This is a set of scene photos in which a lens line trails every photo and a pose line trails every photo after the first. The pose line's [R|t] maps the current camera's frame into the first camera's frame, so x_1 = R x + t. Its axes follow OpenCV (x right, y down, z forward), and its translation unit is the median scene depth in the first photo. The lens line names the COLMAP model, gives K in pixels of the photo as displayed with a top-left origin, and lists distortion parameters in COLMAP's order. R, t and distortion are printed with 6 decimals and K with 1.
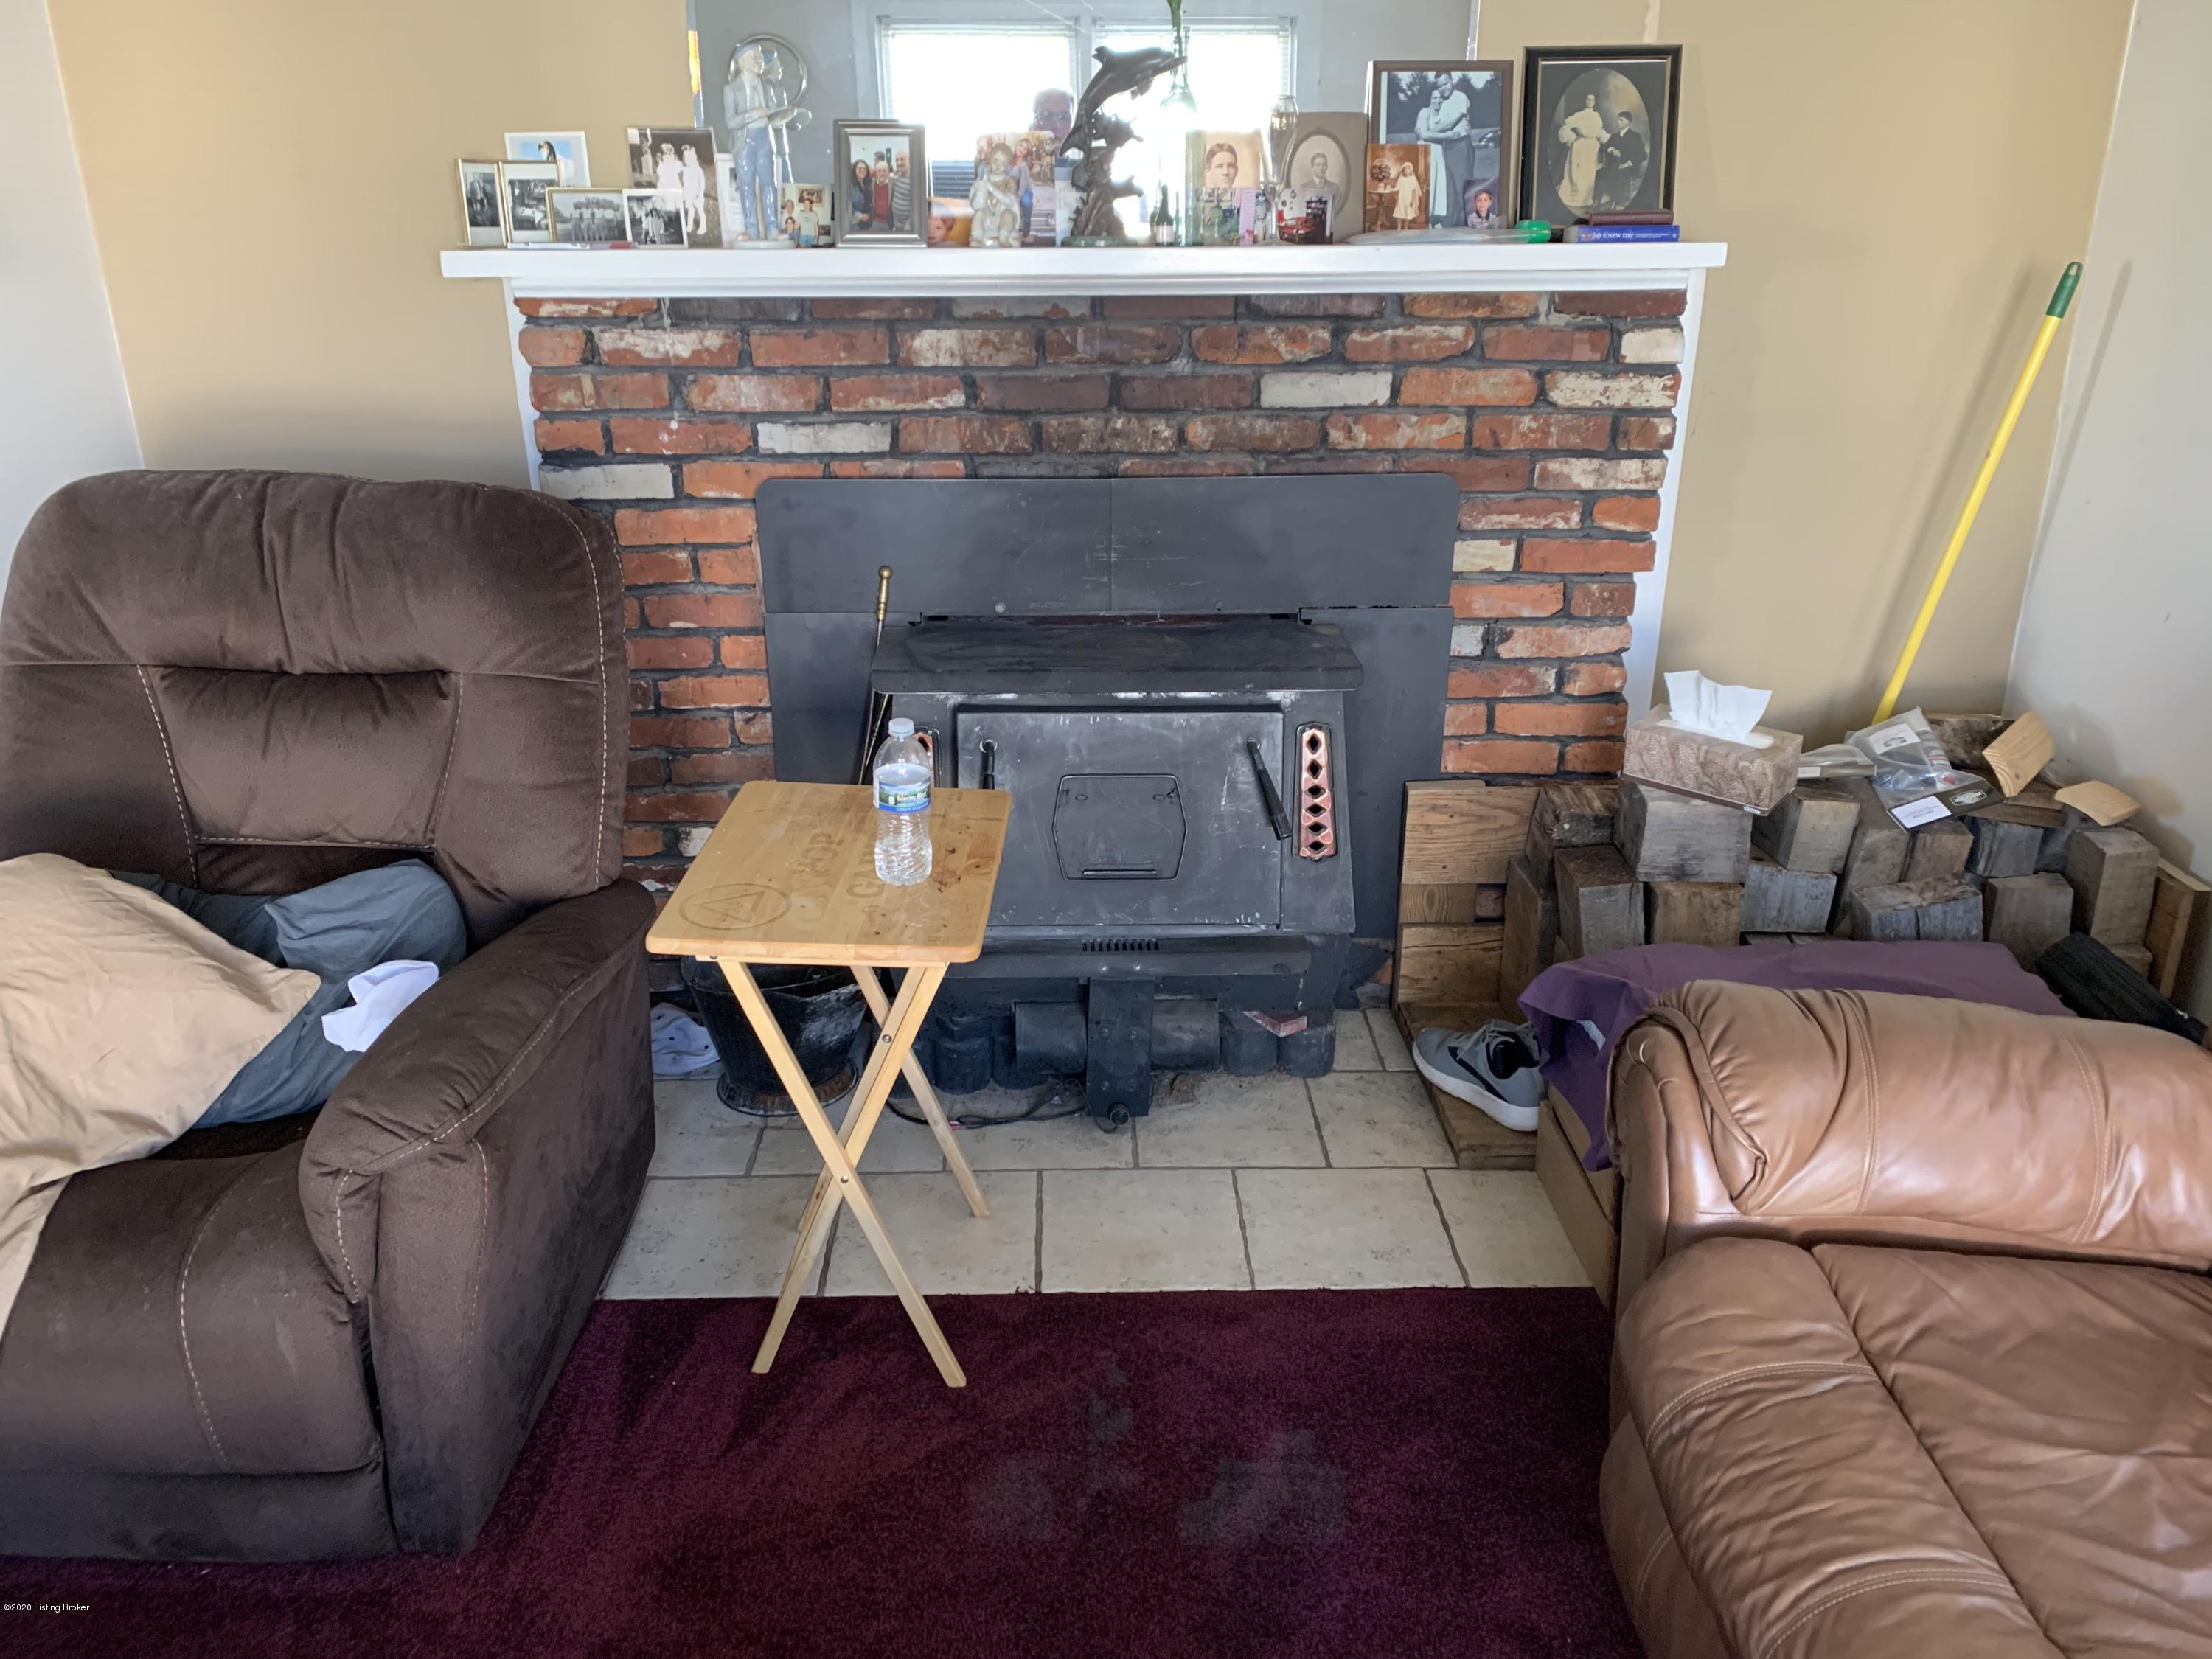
lens RADIAL K [[1712.1, 0, 1114.5], [0, 1712.1, 843.0], [0, 0, 1]] dist [-0.010716, 0.002246]
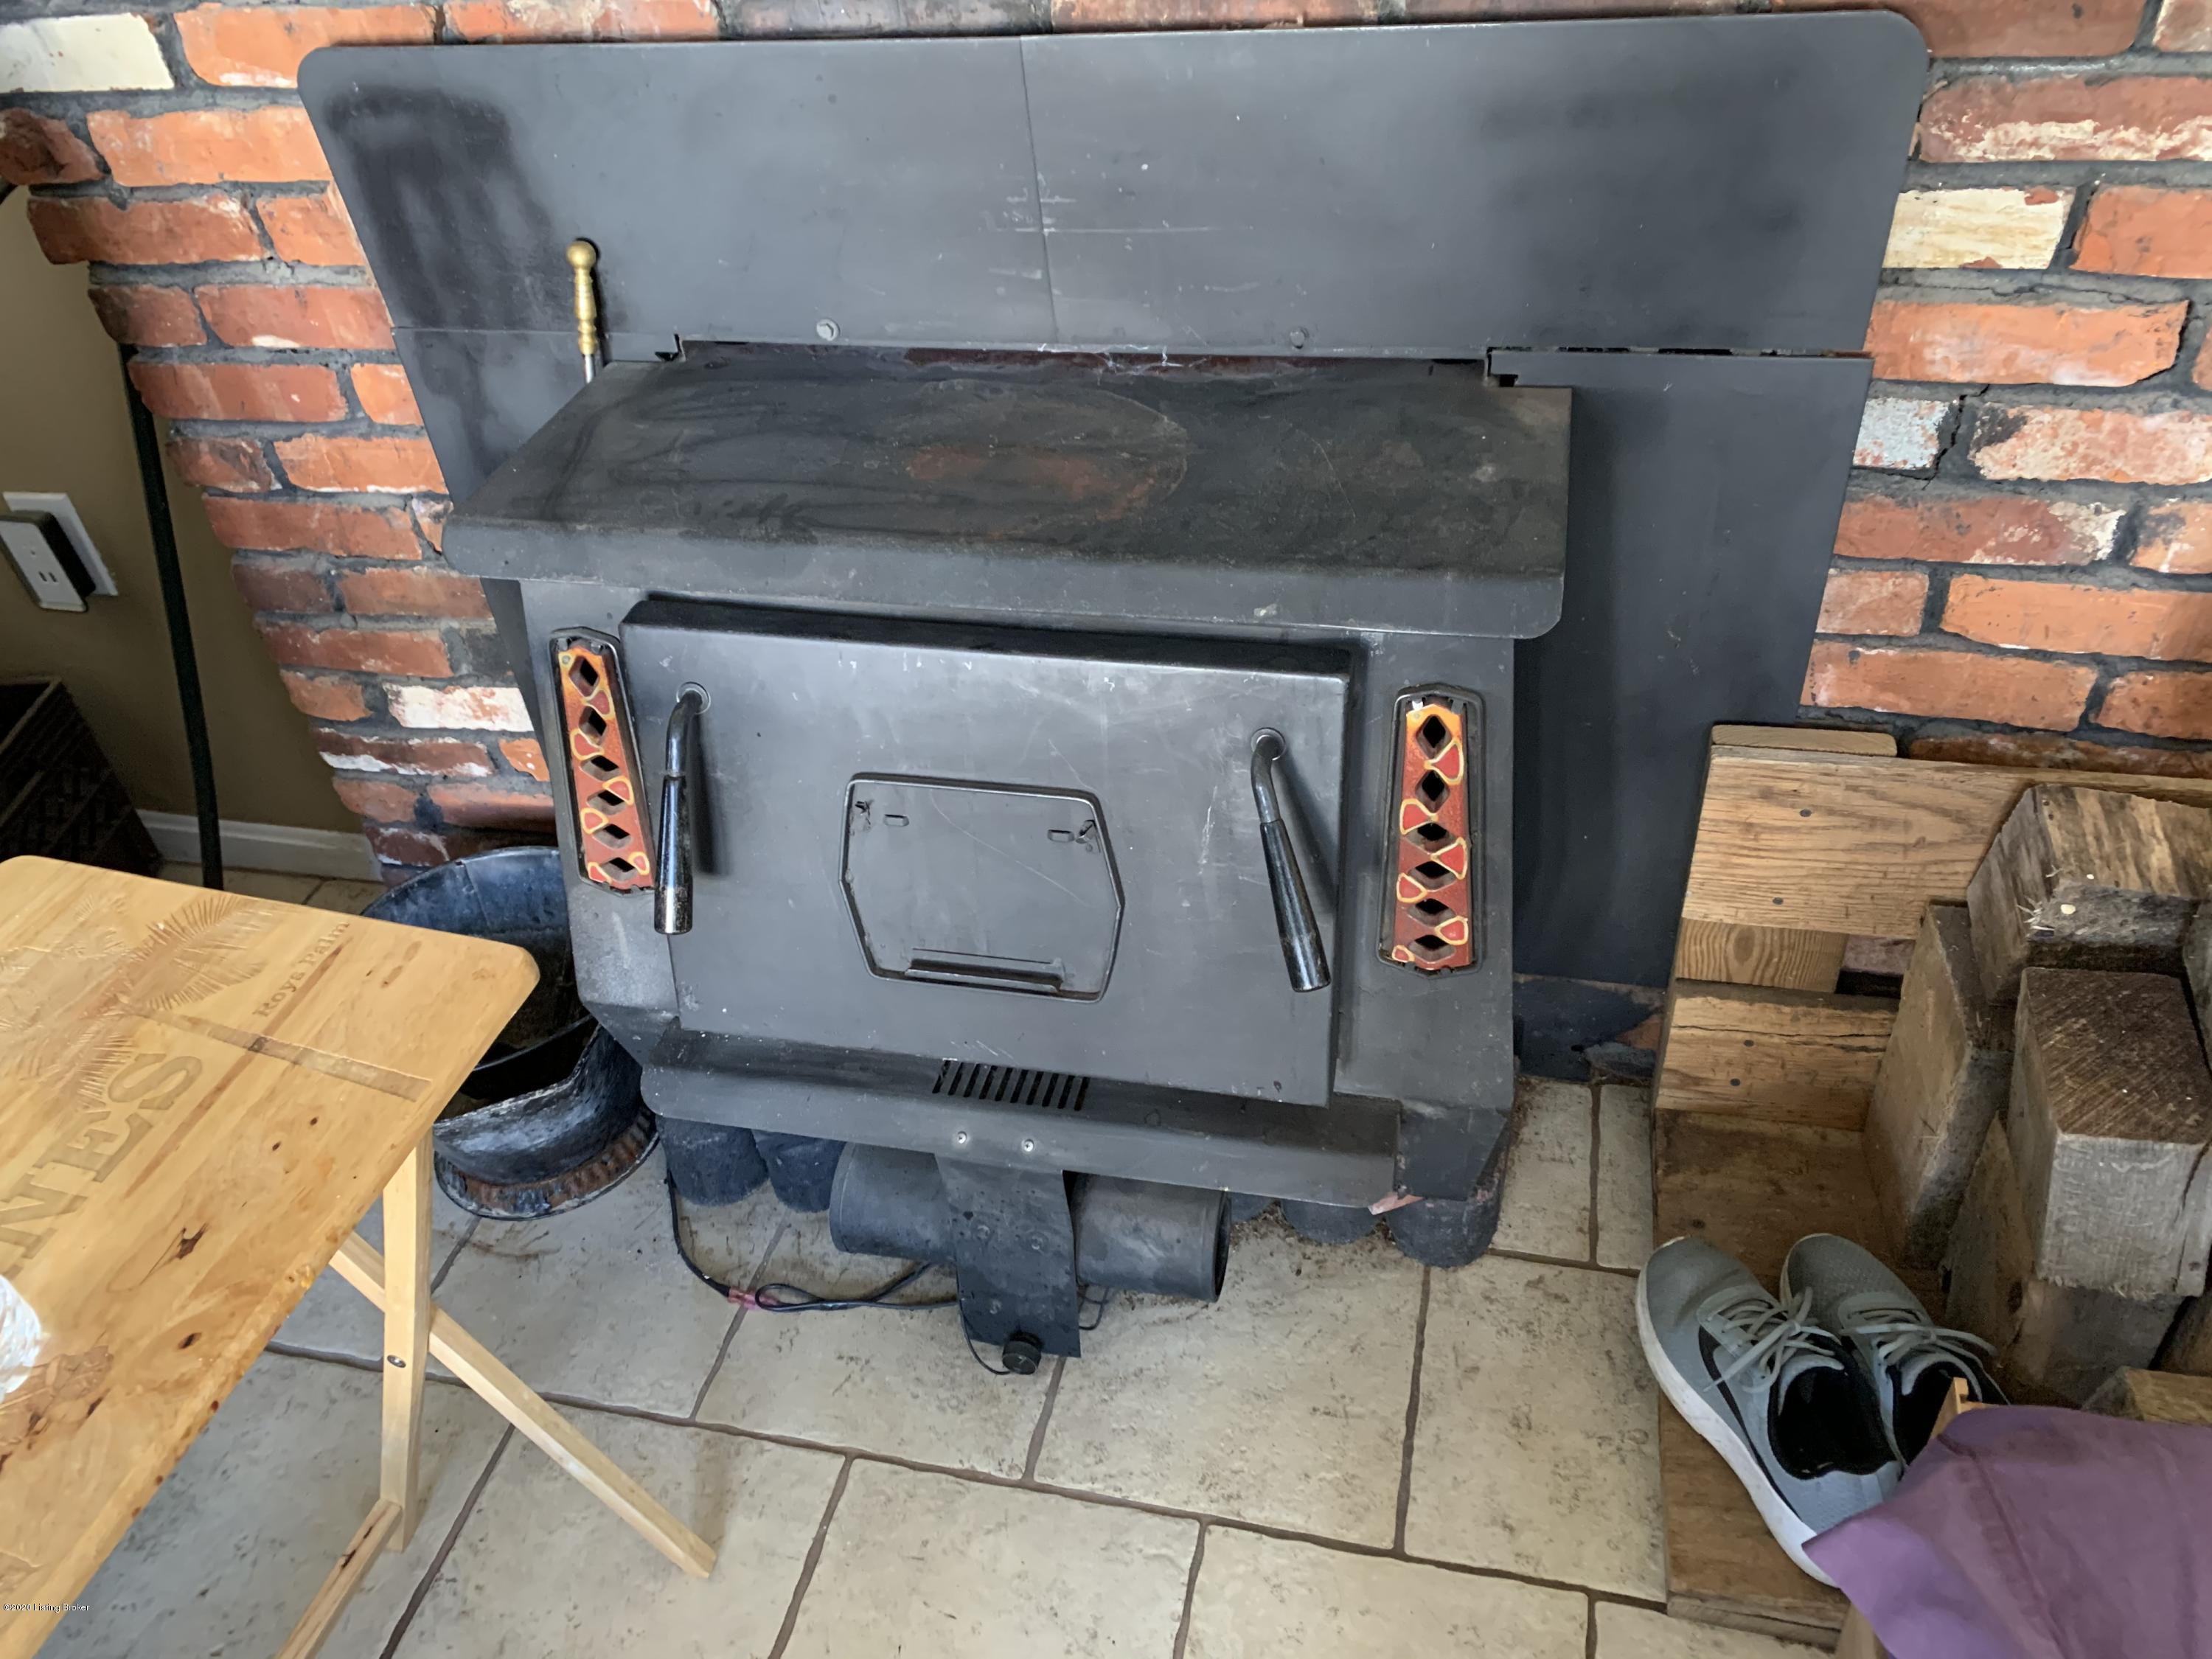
lens RADIAL K [[1712.1, 0, 1114.5], [0, 1712.1, 843.0], [0, 0, 1]] dist [-0.010716, 0.002246]
pose [[0.961761, 0.109888, -0.250880, 0.138309], [-0.026139, 0.948631, 0.315304, -0.151172], [0.272640, -0.296689, 0.915228, 0.541664]]
